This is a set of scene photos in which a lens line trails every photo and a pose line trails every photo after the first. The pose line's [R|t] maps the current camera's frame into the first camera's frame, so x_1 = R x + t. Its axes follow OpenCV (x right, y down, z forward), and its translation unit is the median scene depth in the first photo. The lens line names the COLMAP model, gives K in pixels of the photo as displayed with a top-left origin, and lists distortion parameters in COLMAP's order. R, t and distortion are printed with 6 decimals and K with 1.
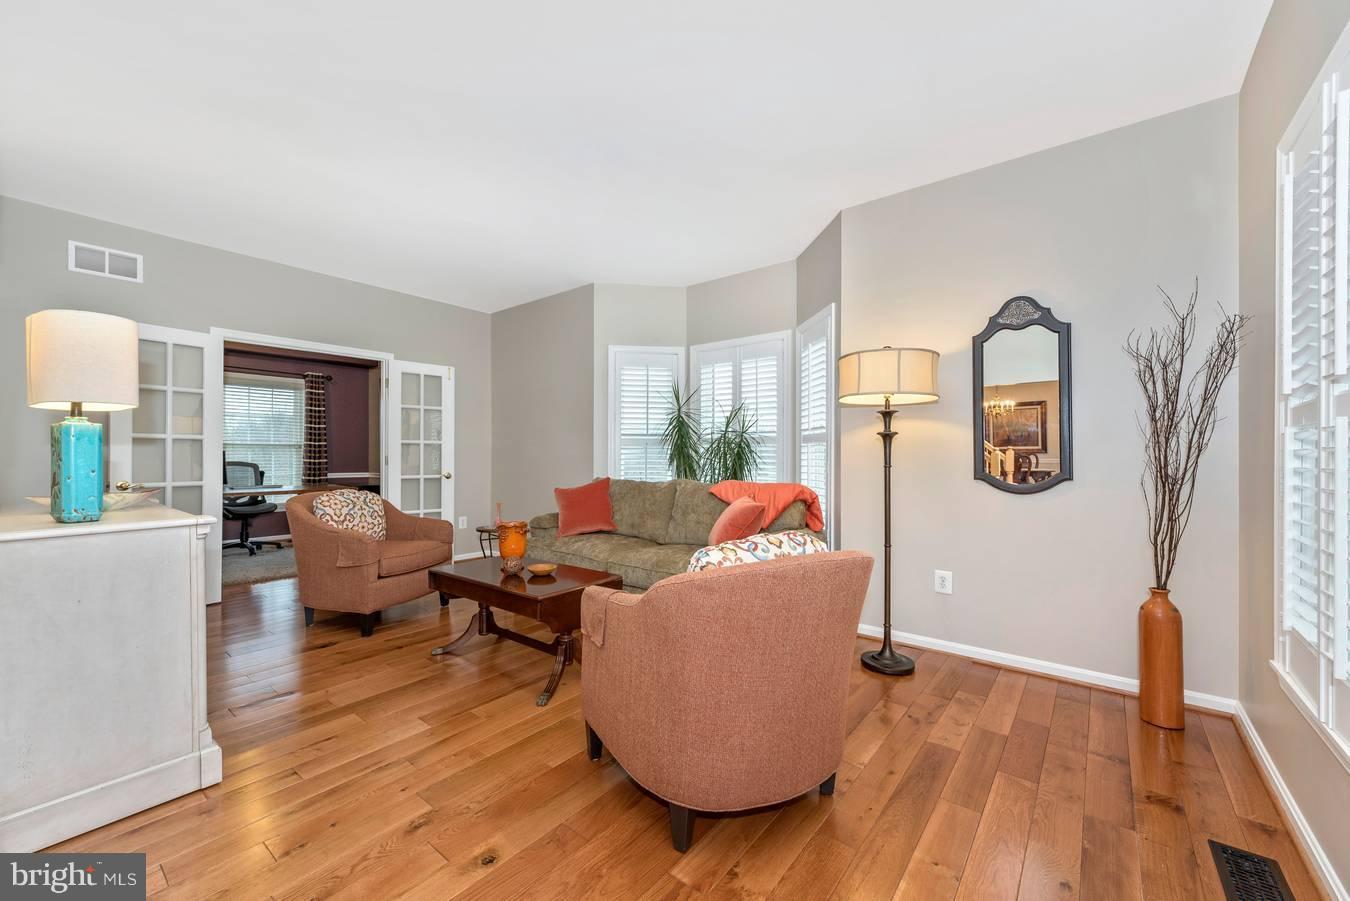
lens RADIAL K [[527.6, 0, 670.7], [0, 527.6, 448.5], [0, 0, 1]] dist [0.007126, -0.002408]
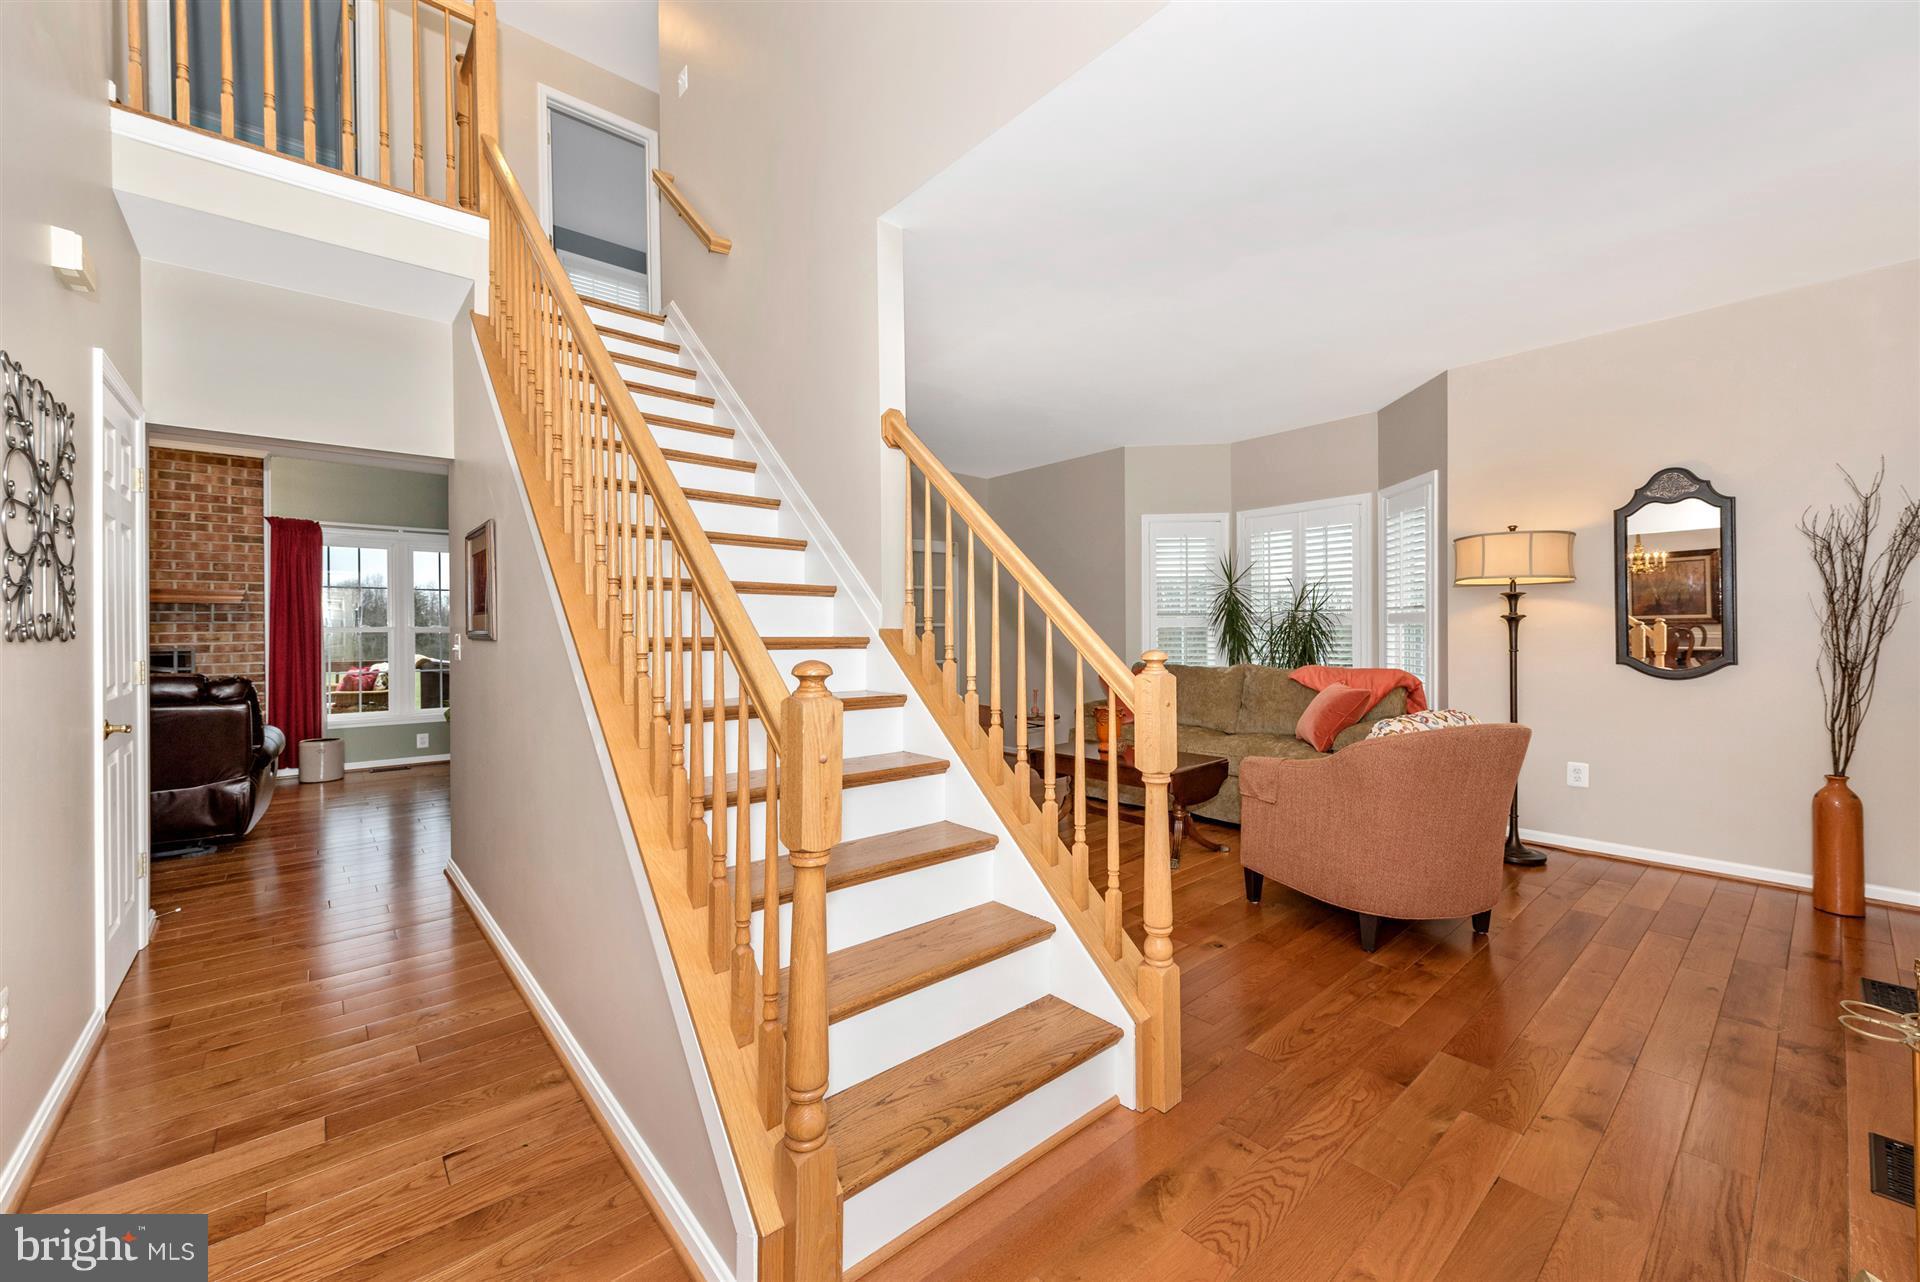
lens RADIAL K [[750.3, 0, 957.2], [0, 750.3, 631.7], [0, 0, 1]] dist [0.007126, -0.002408]
pose [[0.983795, -0.011723, -0.178912, -0.336364], [0.014705, 0.999774, 0.015350, -0.036668], [0.178692, -0.017732, 0.983745, -0.521737]]
